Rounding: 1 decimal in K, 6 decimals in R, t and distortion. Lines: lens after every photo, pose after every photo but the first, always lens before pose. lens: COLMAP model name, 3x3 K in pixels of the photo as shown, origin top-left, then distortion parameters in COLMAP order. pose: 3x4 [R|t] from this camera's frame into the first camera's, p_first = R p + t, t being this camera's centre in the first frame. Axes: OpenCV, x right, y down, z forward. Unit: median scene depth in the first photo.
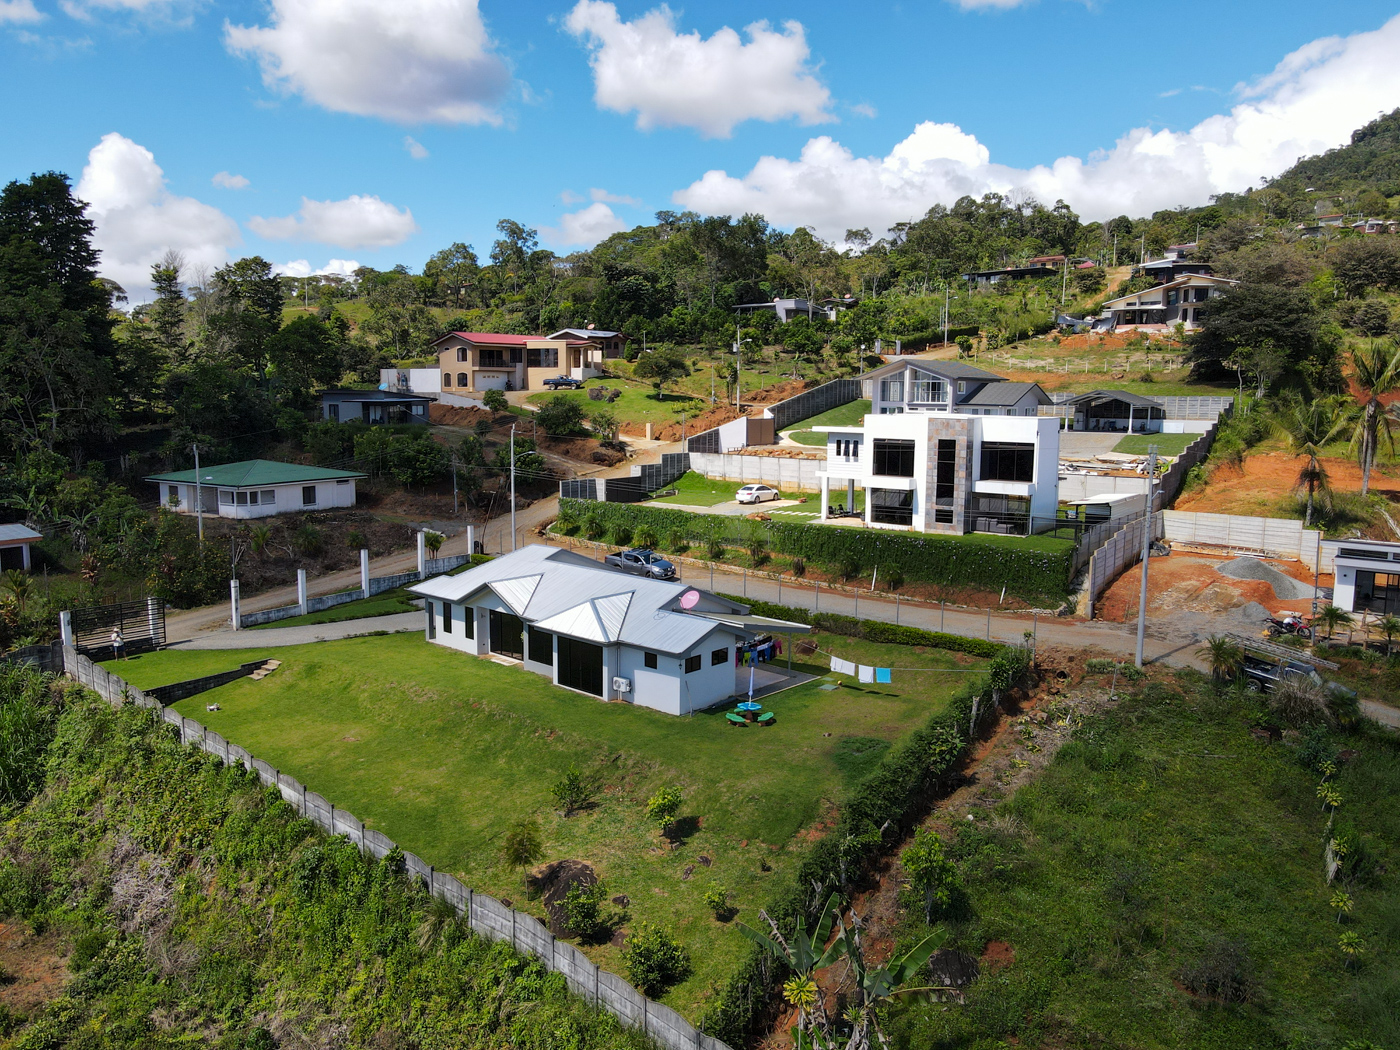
lens RADIAL K [[1028.5, 0, 697.6], [0, 1028.5, 525.9], [0, 0, 1]] dist [0.003158, 0.023714]
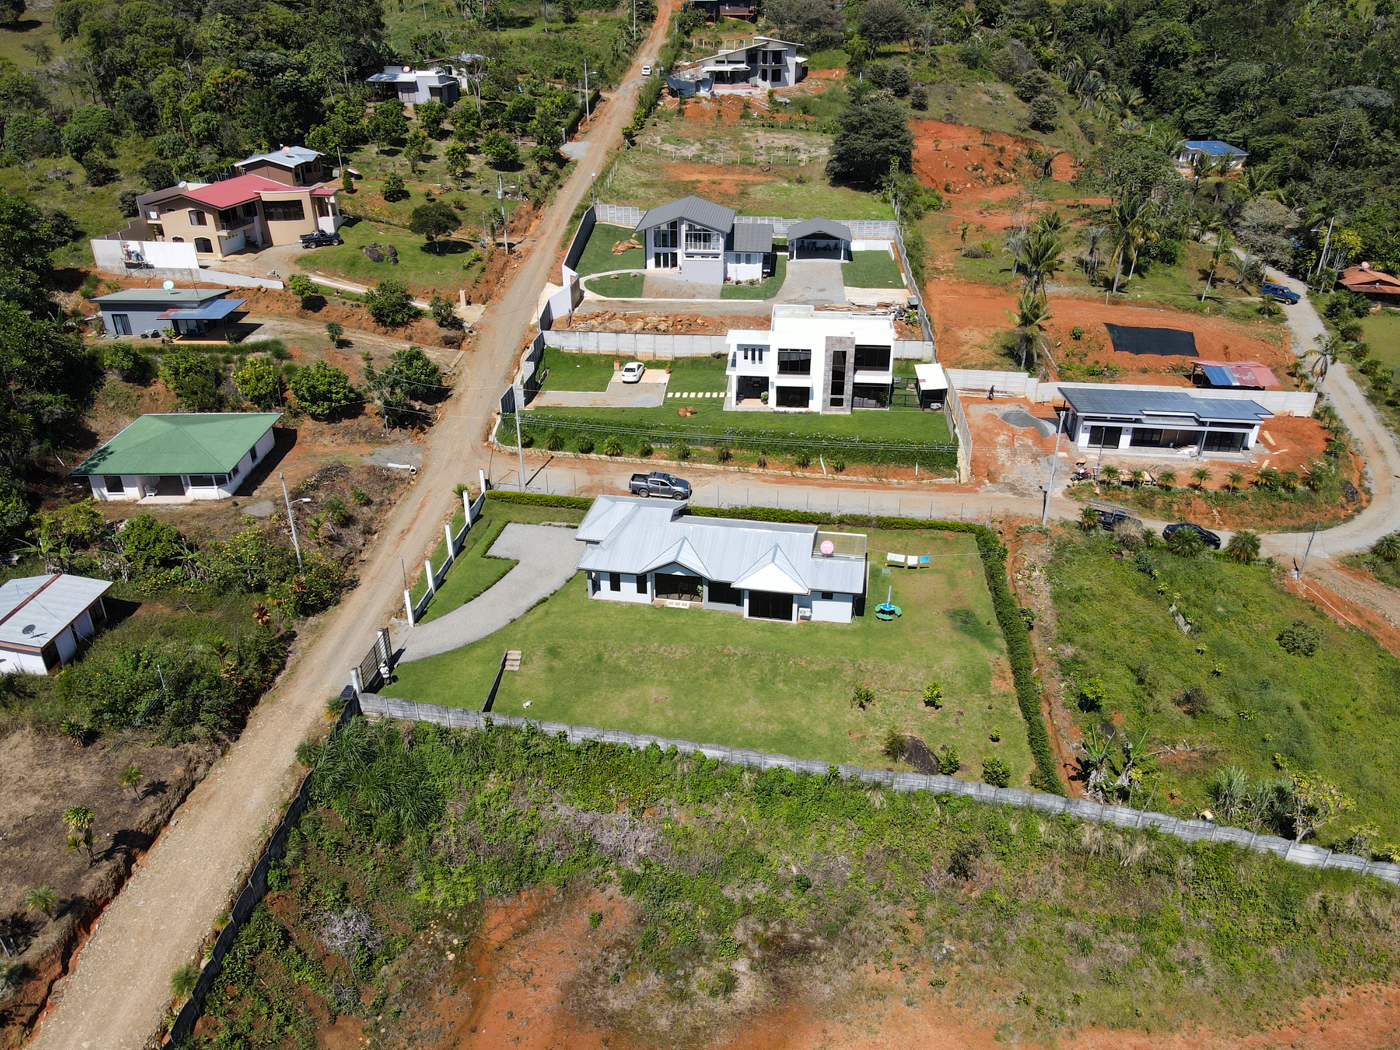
lens RADIAL K [[1028.5, 0, 697.4], [0, 1028.5, 523.9], [0, 0, 1]] dist [0.003158, 0.023714]
pose [[0.851215, -0.250770, 0.461029, -0.635882], [0.079192, 0.929771, 0.359520, -0.386607], [-0.518808, -0.269519, 0.811294, -0.112483]]
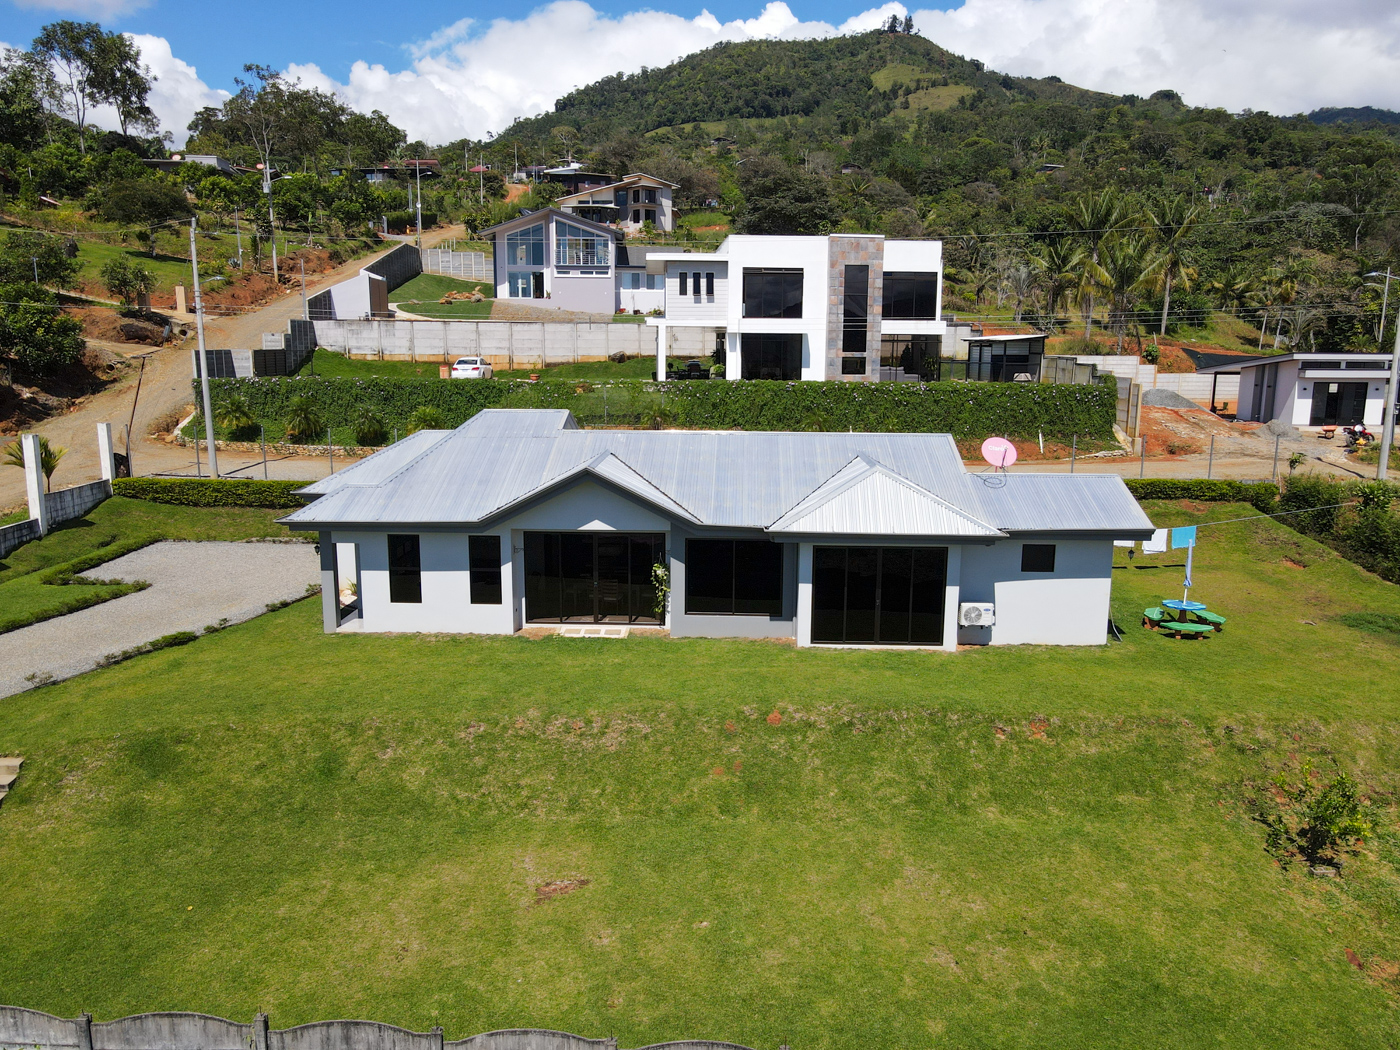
lens RADIAL K [[1028.5, 0, 698.7], [0, 1028.5, 521.7], [0, 0, 1]] dist [0.003158, 0.023714]
pose [[0.764373, -0.116687, 0.634128, -0.361749], [0.085211, 0.993143, 0.080037, 0.035819], [-0.639119, -0.007144, 0.769074, 0.476558]]
